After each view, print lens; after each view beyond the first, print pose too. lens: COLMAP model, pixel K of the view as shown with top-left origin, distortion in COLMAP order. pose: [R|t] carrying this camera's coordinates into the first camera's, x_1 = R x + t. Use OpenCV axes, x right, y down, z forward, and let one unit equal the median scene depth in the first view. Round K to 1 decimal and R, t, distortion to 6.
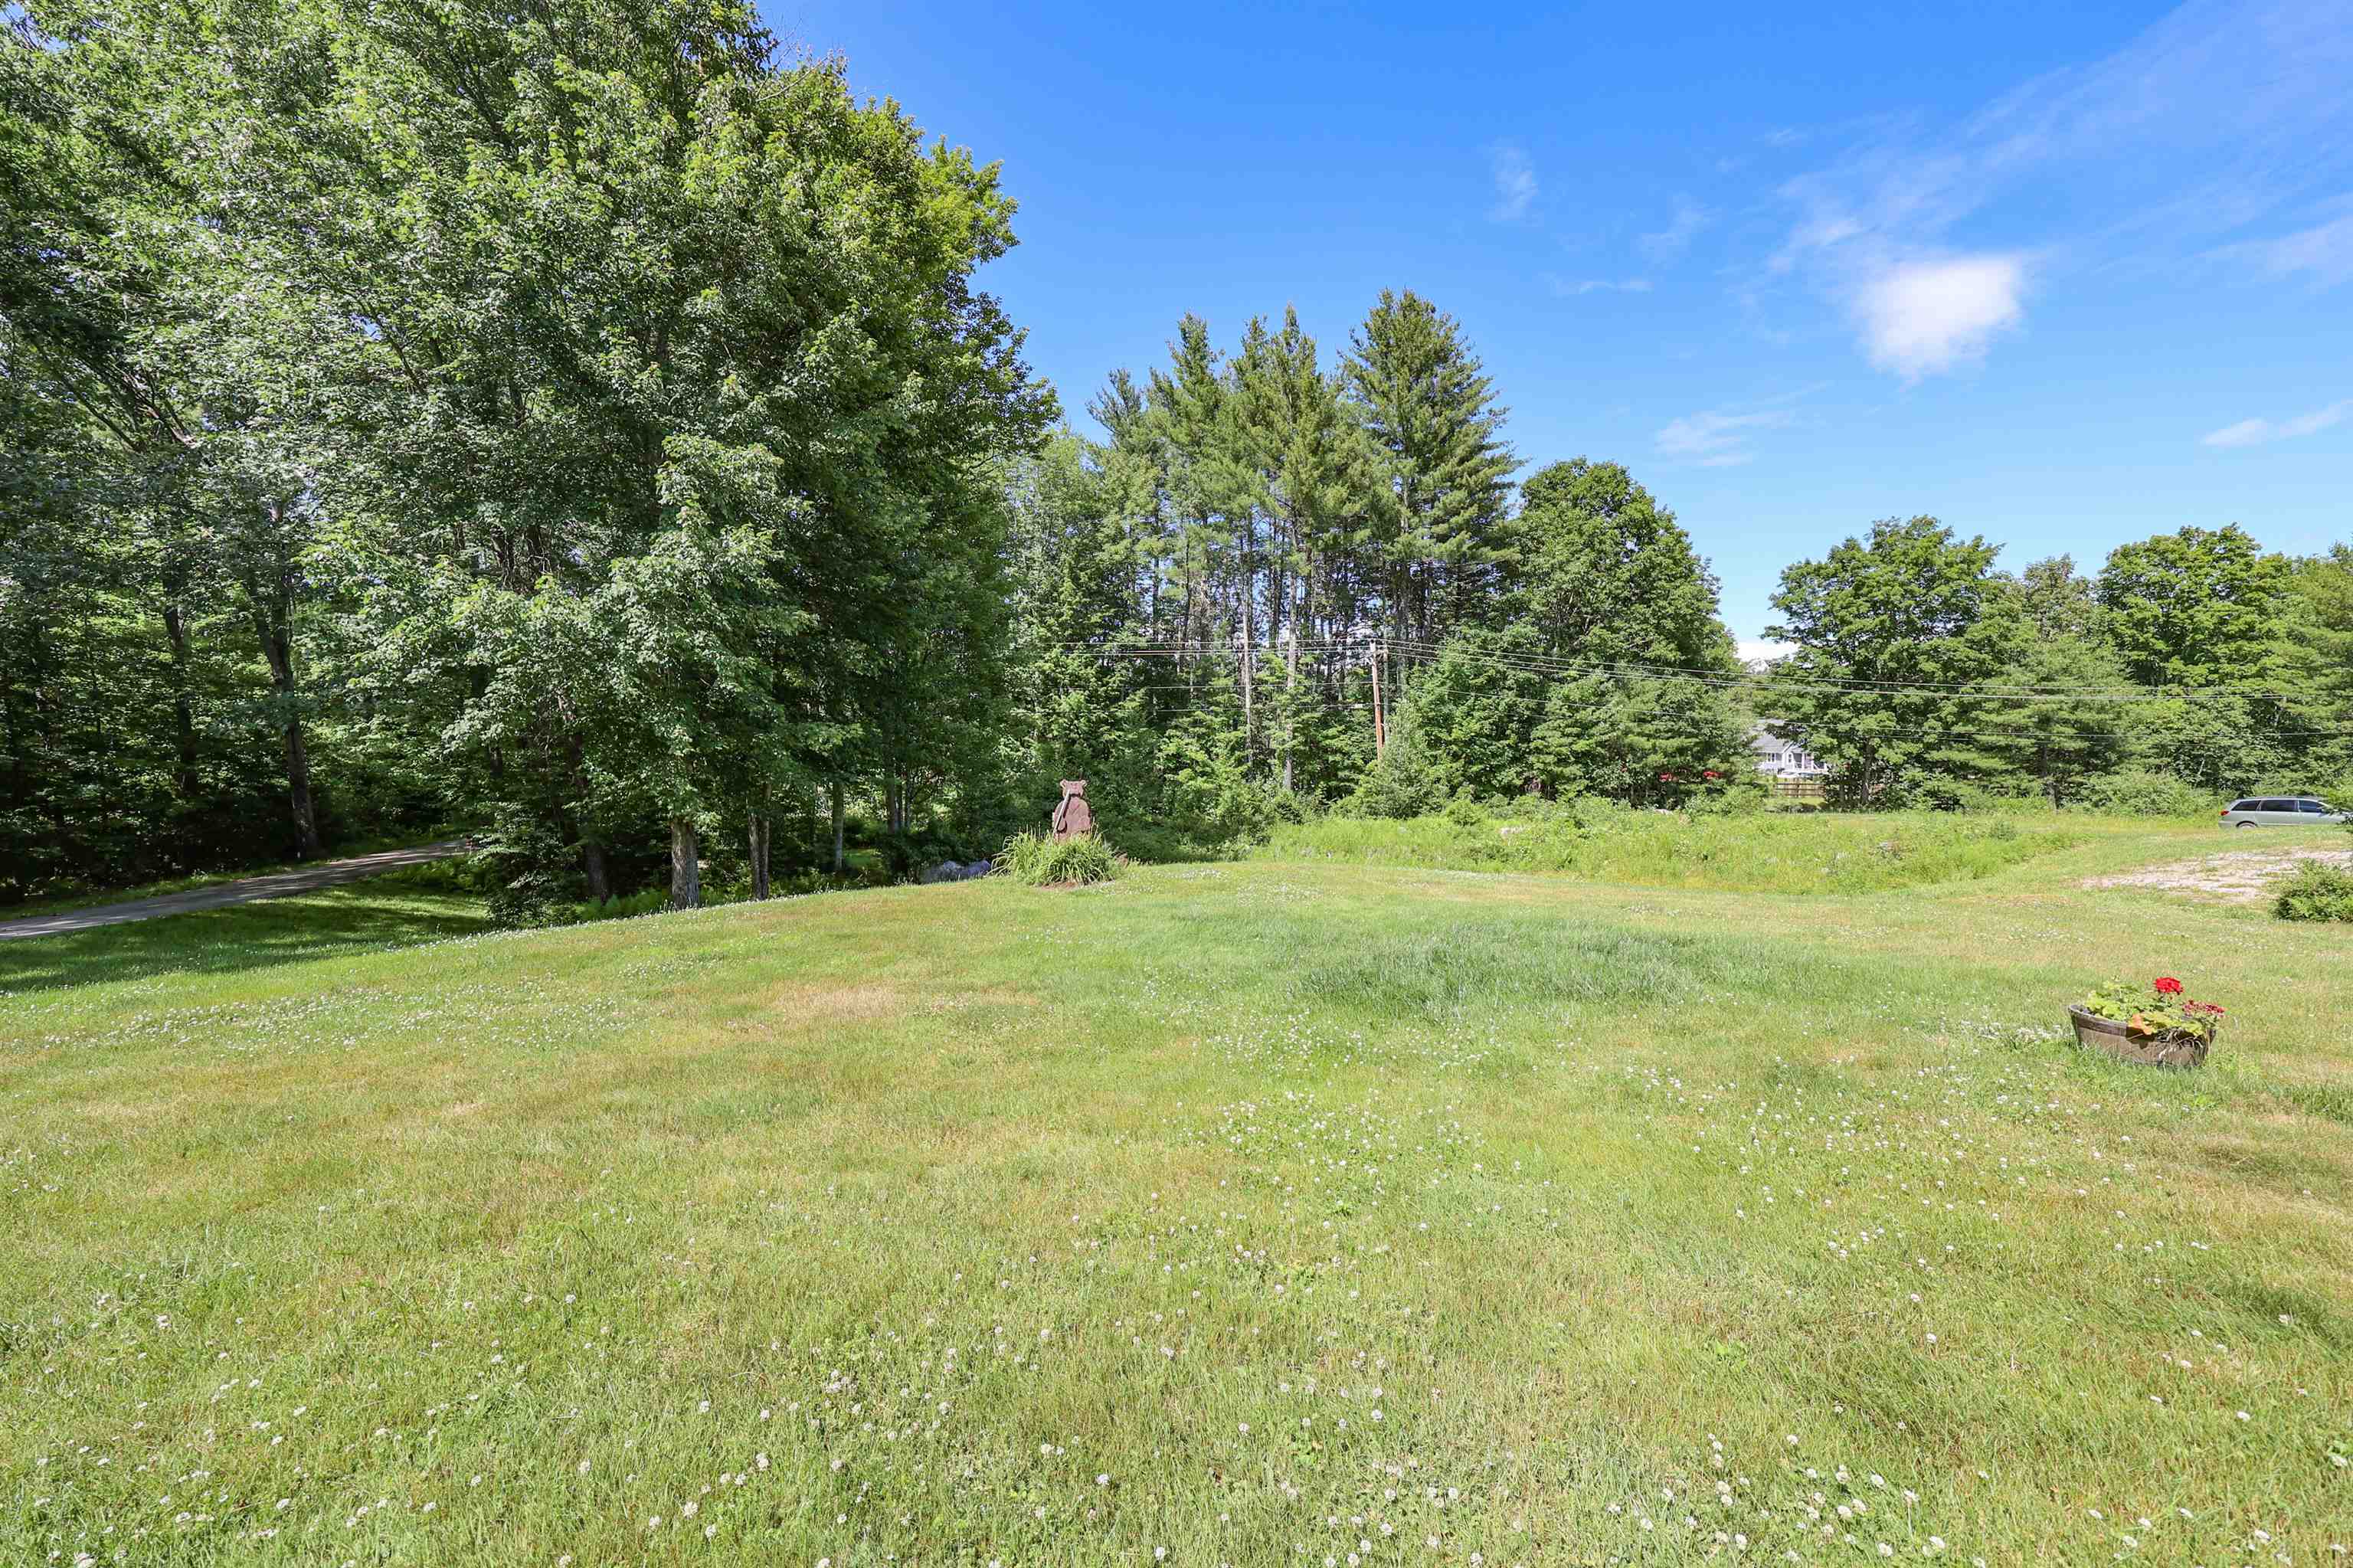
lens RADIAL K [[969.5, 0, 1179.7], [0, 969.5, 778.6], [0, 0, 1]] dist [0.010379, 0.000346]
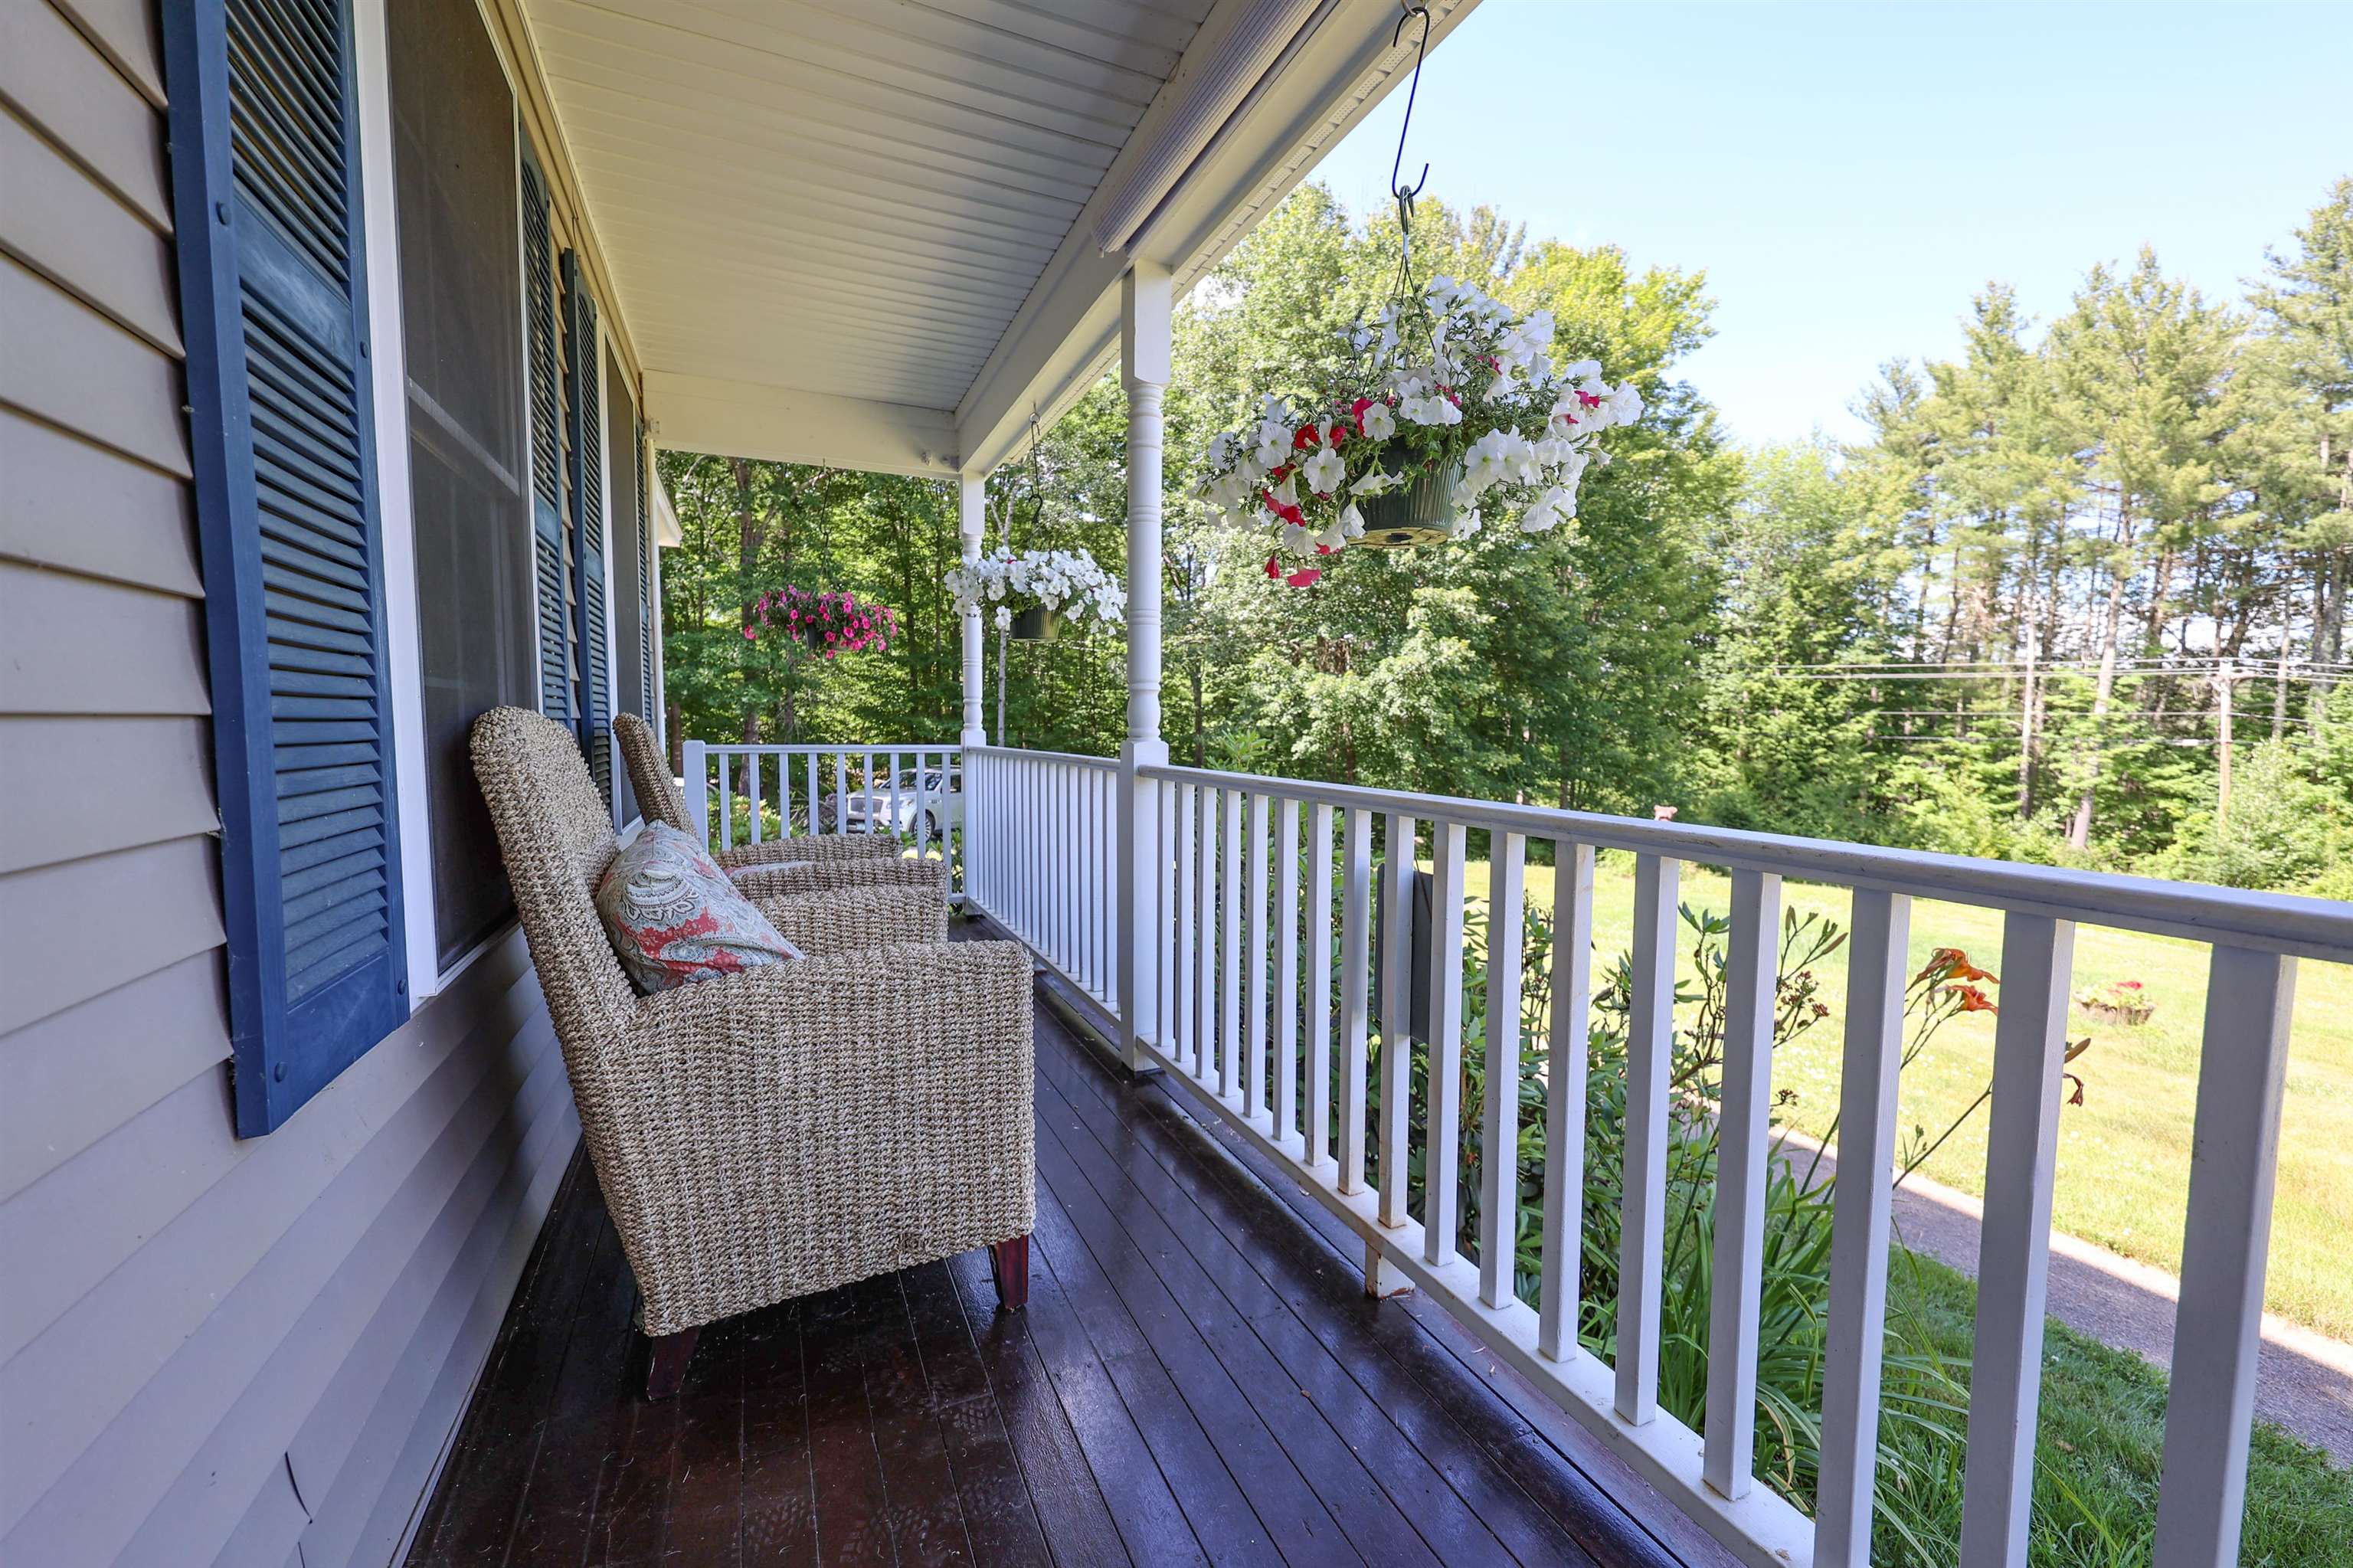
lens RADIAL K [[969.5, 0, 1178.4], [0, 969.5, 782.6], [0, 0, 1]] dist [0.010379, 0.000346]
pose [[0.751541, 0.078289, -0.655025, 0.080662], [-0.072308, 0.996726, 0.036168, -0.009558], [0.655712, 0.020182, 0.754741, -0.146729]]
